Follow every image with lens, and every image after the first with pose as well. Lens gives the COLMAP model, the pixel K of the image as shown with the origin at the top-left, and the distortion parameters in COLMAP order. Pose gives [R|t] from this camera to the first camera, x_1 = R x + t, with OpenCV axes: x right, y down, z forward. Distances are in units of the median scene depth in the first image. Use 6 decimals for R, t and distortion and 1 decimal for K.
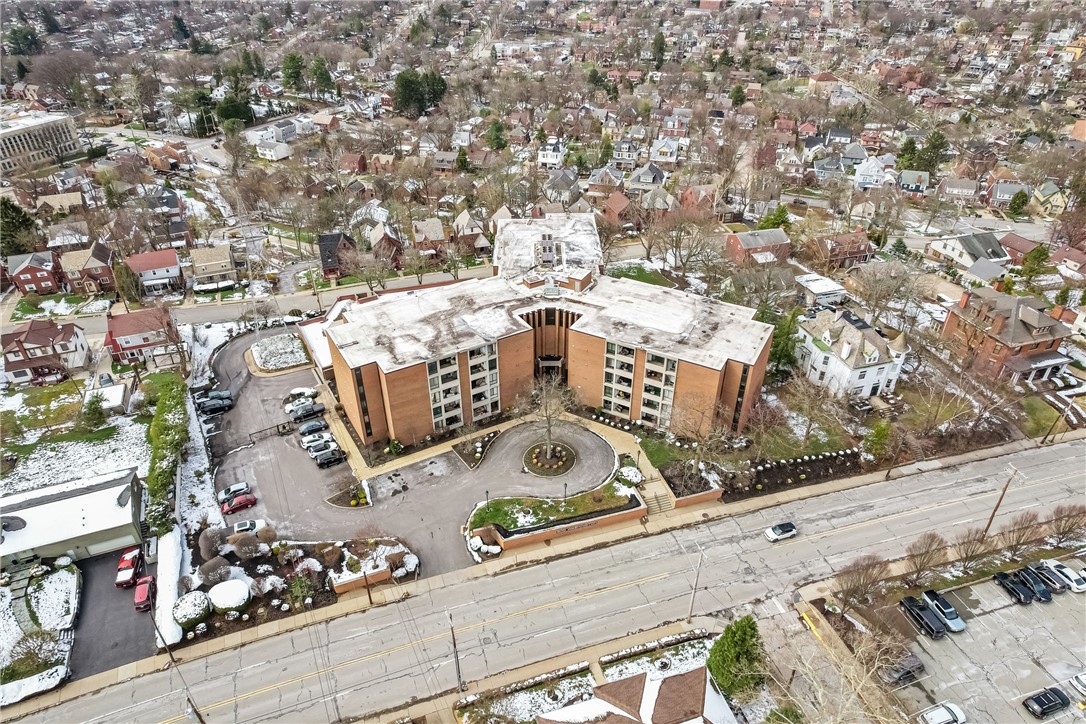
lens RADIAL K [[696.5, 0, 543.0], [0, 696.5, 362.0], [0, 0, 1]] dist [-0.077980, 0.066695]
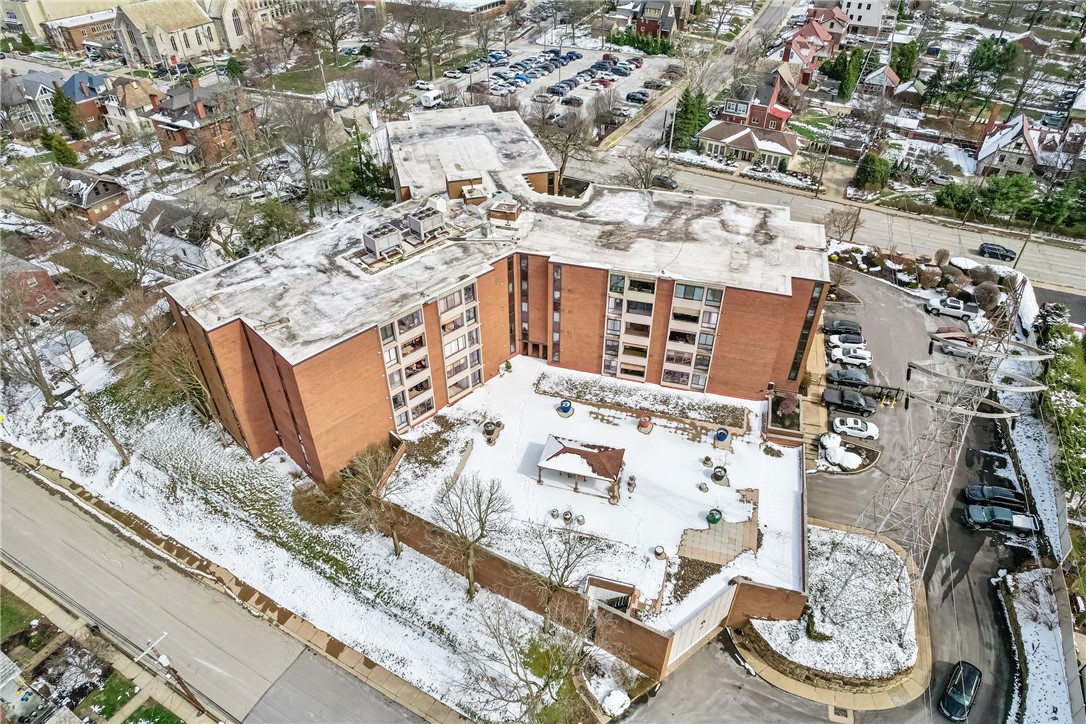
lens RADIAL K [[696.5, 0, 543.0], [0, 696.5, 362.0], [0, 0, 1]] dist [-0.077980, 0.066695]
pose [[-0.694212, -0.444853, 0.565840, -0.530840], [0.395986, 0.420427, 0.816355, -0.648132], [-0.601053, 0.790789, -0.115710, 1.314381]]
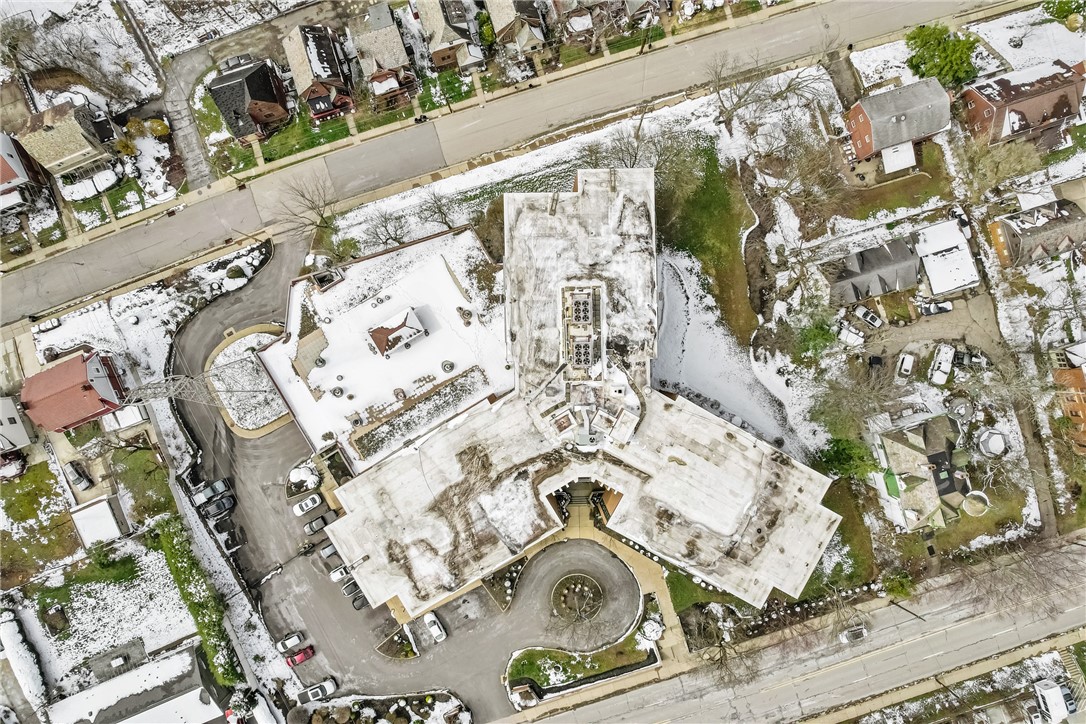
lens RADIAL K [[696.5, 0, 543.0], [0, 696.5, 362.0], [0, 0, 1]] dist [-0.077980, 0.066695]
pose [[0.999907, -0.007573, 0.011320, -0.049866], [-0.005442, 0.539755, 0.841805, -0.902065], [-0.012485, -0.841788, 0.539663, 0.721898]]
